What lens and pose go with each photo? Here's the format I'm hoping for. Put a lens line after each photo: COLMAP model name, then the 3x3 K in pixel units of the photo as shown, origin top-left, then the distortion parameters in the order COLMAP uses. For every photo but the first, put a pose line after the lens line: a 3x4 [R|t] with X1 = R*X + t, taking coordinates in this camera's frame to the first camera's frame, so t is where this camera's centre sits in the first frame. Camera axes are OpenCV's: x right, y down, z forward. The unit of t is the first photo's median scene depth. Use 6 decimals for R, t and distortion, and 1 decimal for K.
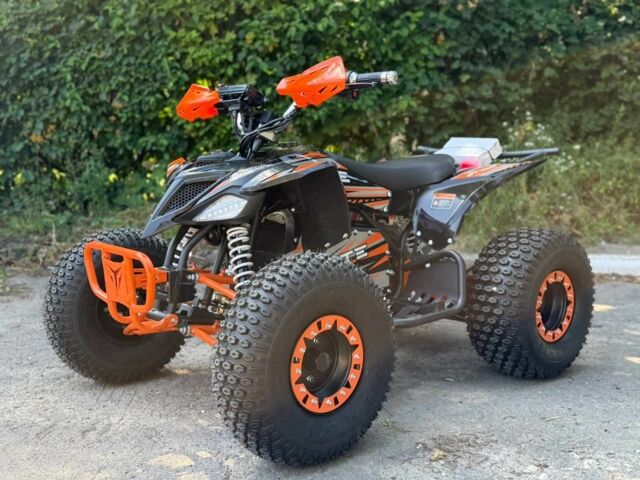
lens RADIAL K [[806.9, 0, 322.7], [0, 806.9, 244.3], [0, 0, 1]] dist [0.078319, 0.000000]
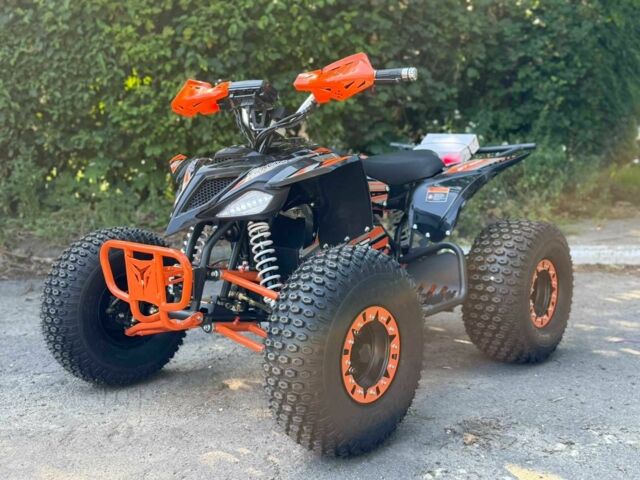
lens RADIAL K [[806.9, 0, 325.7], [0, 806.9, 240.6], [0, 0, 1]] dist [0.078319, 0.000000]
pose [[0.990063, -0.021285, 0.139002, -0.127505], [0.021726, 0.999763, -0.001660, 0.003407], [-0.138934, 0.004663, 0.990291, -0.000360]]
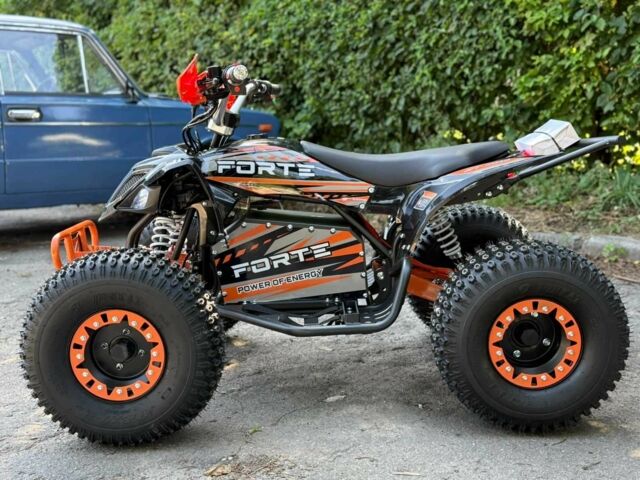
lens RADIAL K [[806.9, 0, 320.8], [0, 806.9, 238.8], [0, 0, 1]] dist [0.078319, 0.000000]
pose [[0.735343, 0.086976, -0.672091, 0.605027], [-0.056439, 0.996145, 0.067162, -0.059855], [0.675341, -0.011455, 0.737417, 0.271357]]
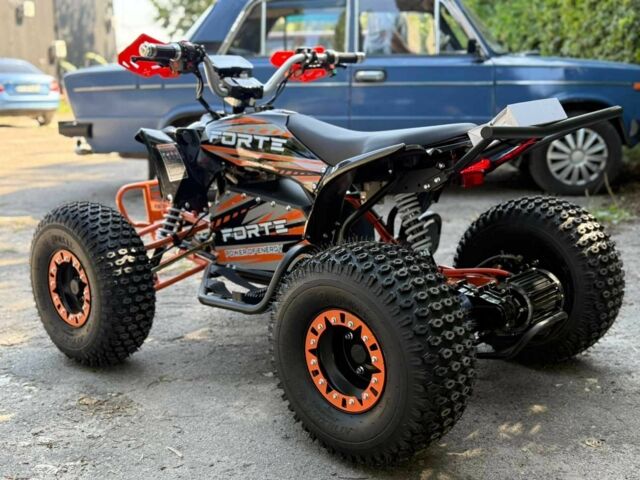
lens RADIAL K [[806.9, 0, 320.7], [0, 806.9, 238.0], [0, 0, 1]] dist [0.078319, 0.000000]
pose [[0.098151, 0.193809, -0.976117, 0.864308], [-0.097443, 0.978011, 0.184387, -0.137784], [0.990389, 0.077018, 0.114879, 0.835869]]
